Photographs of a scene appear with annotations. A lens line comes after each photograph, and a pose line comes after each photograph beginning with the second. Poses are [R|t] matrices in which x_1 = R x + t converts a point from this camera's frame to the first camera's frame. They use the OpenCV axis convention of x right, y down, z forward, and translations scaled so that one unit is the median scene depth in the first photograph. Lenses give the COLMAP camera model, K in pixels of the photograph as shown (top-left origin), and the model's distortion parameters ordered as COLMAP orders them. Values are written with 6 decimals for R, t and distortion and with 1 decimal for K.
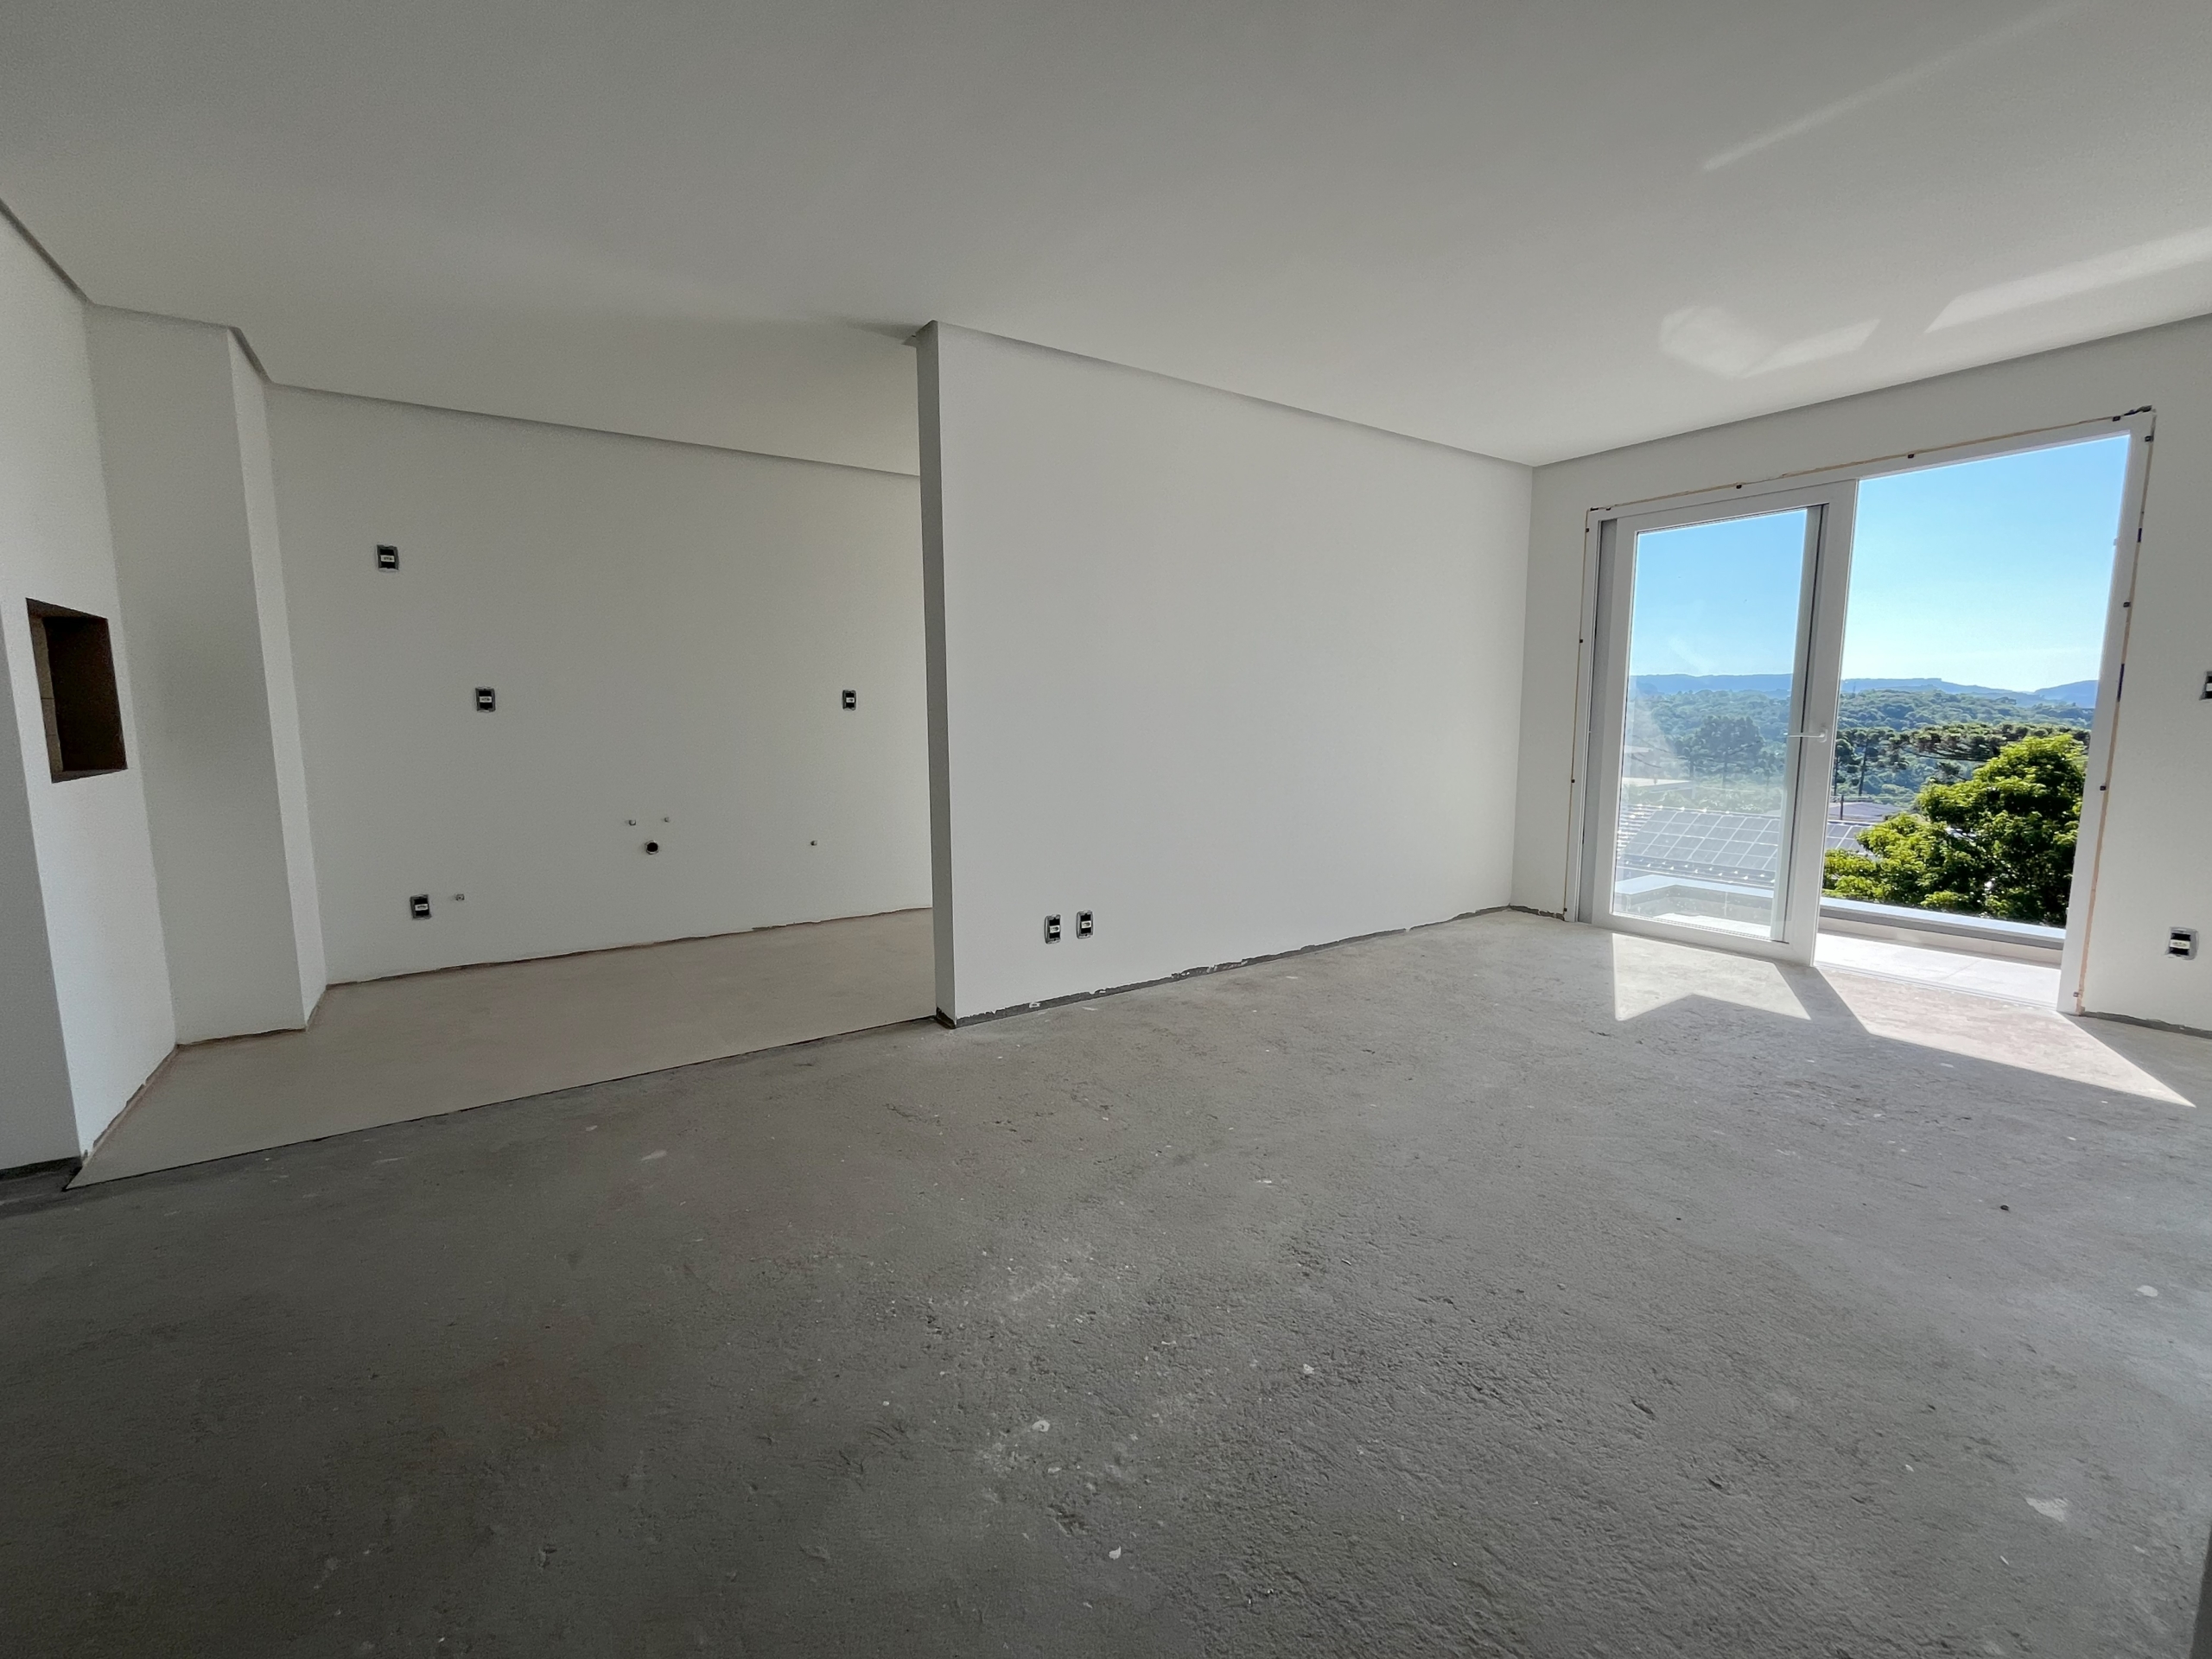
lens RADIAL K [[932.2, 0, 1104.1], [0, 932.2, 826.9], [0, 0, 1]] dist [-0.001093, 0.000590]
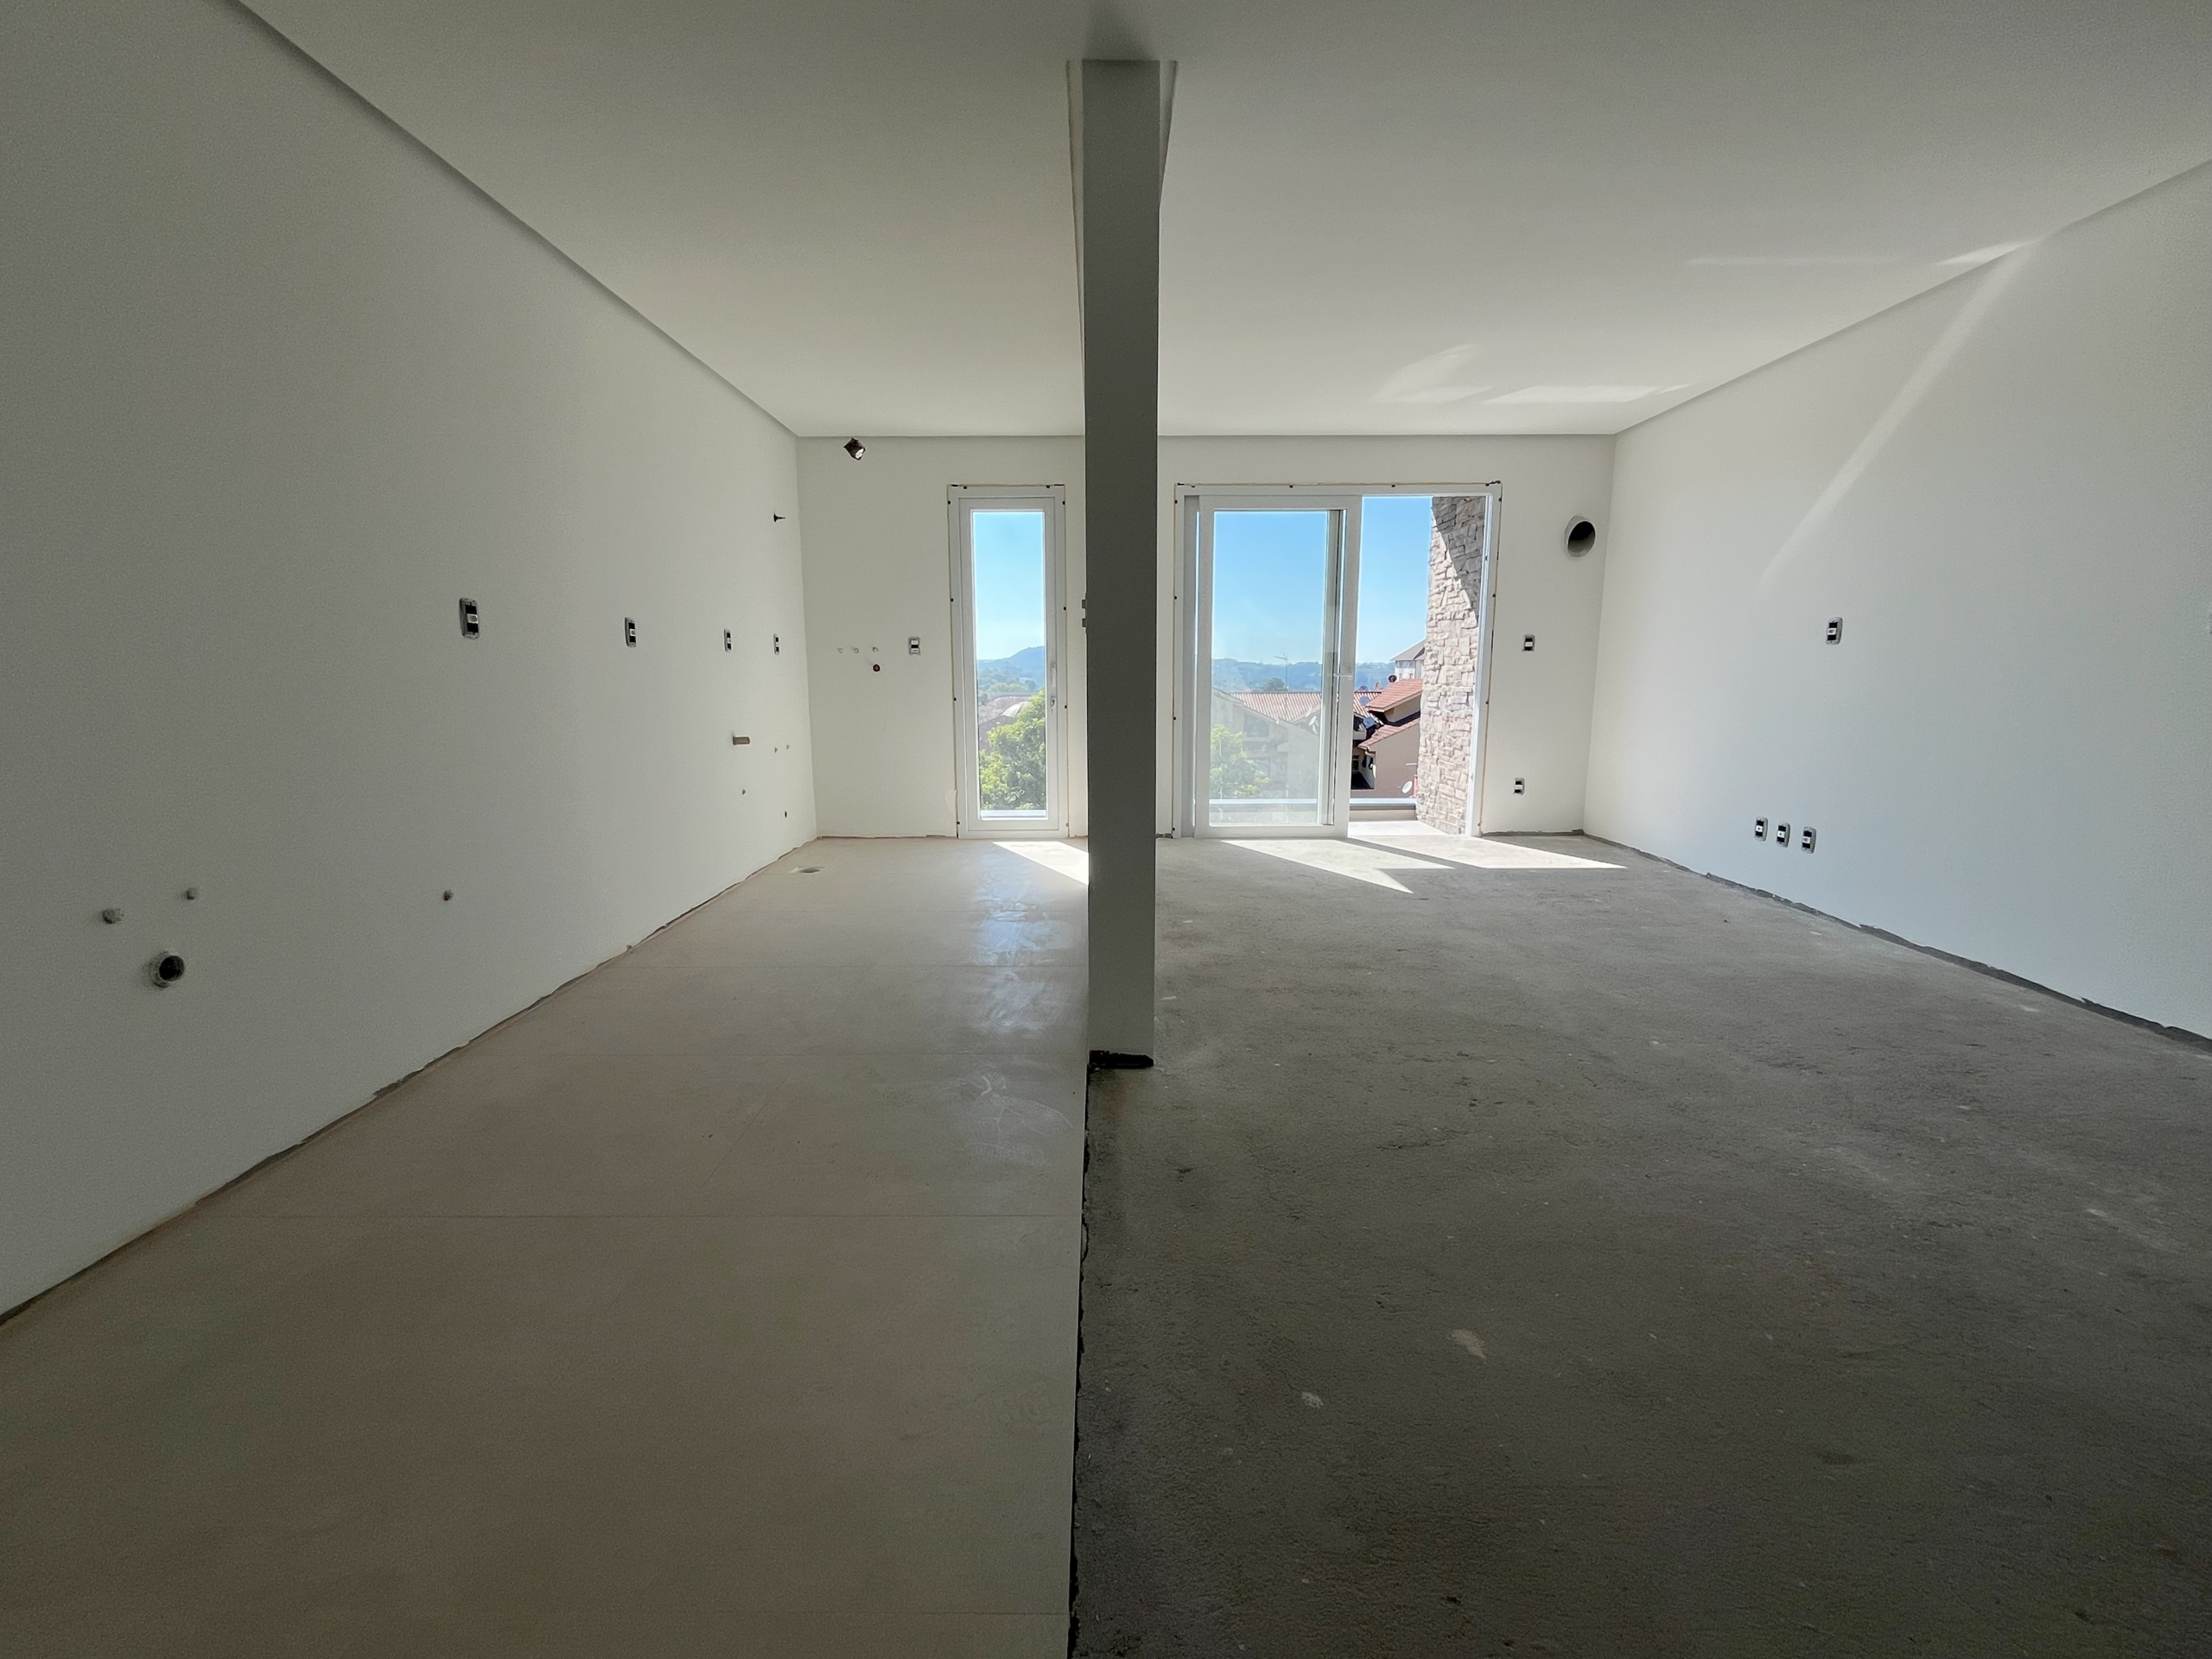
lens RADIAL K [[932.2, 0, 1104.1], [0, 932.2, 826.9], [0, 0, 1]] dist [-0.001093, 0.000590]
pose [[0.566424, -0.133082, 0.813298, -0.639278], [0.102171, 0.990602, 0.090937, -0.036879], [-0.817756, 0.031587, 0.574698, 0.499247]]
